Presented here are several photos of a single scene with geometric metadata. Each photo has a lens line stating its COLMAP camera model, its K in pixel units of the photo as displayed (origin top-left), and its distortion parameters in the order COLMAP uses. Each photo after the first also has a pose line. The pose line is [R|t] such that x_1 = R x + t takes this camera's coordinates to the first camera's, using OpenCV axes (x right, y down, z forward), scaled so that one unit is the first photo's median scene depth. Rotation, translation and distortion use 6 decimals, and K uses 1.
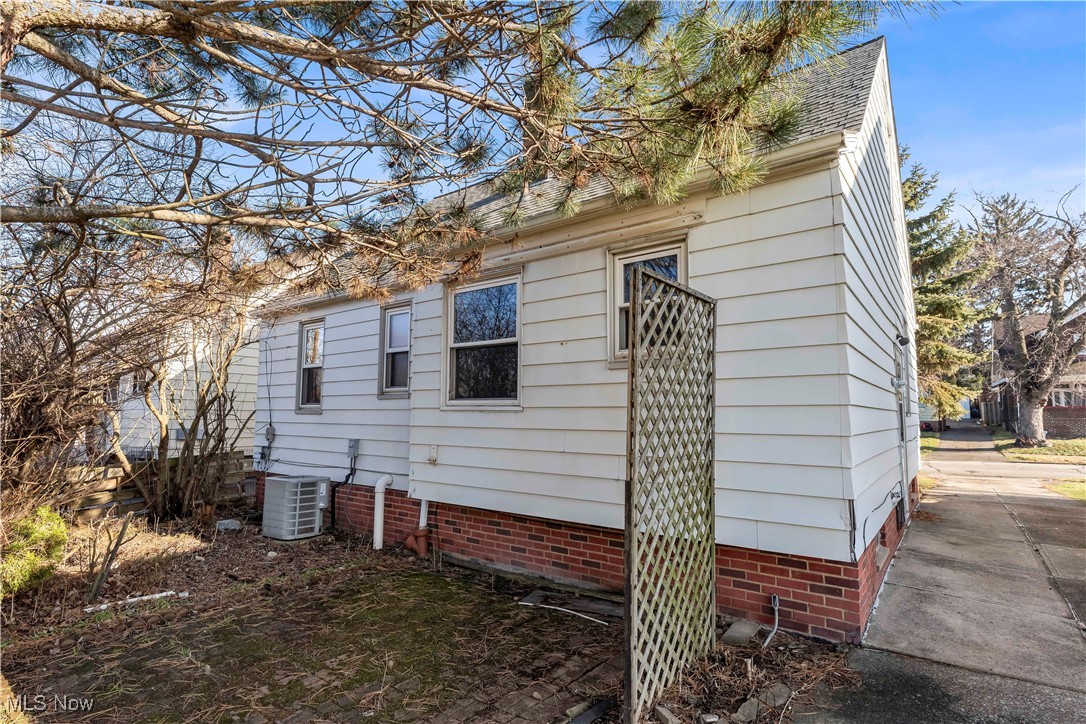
lens RADIAL K [[538.2, 0, 540.5], [0, 538.2, 364.8], [0, 0, 1]] dist [-0.000072, 0.000082]
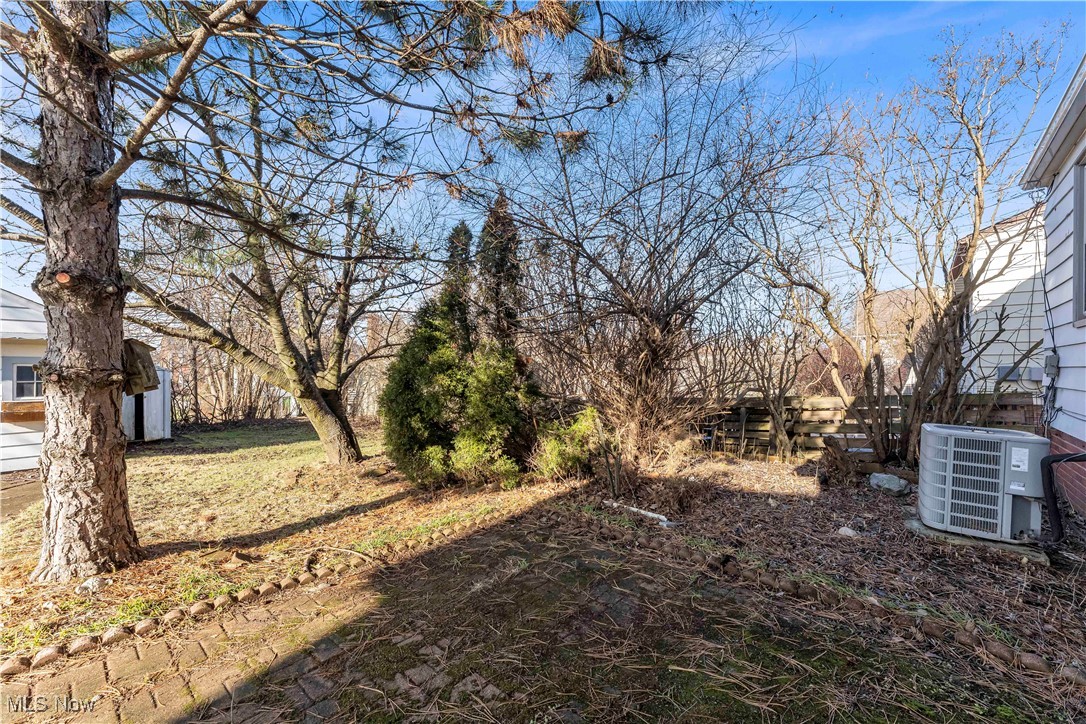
lens RADIAL K [[443.5, 0, 538.8], [0, 443.5, 364.9], [0, 0, 1]] dist [0.000768, 0.000043]
pose [[-0.072978, -0.014879, -0.997223, 0.084185], [0.089391, 0.995767, -0.021399, 0.164727], [0.993319, -0.090704, -0.071339, 0.876497]]
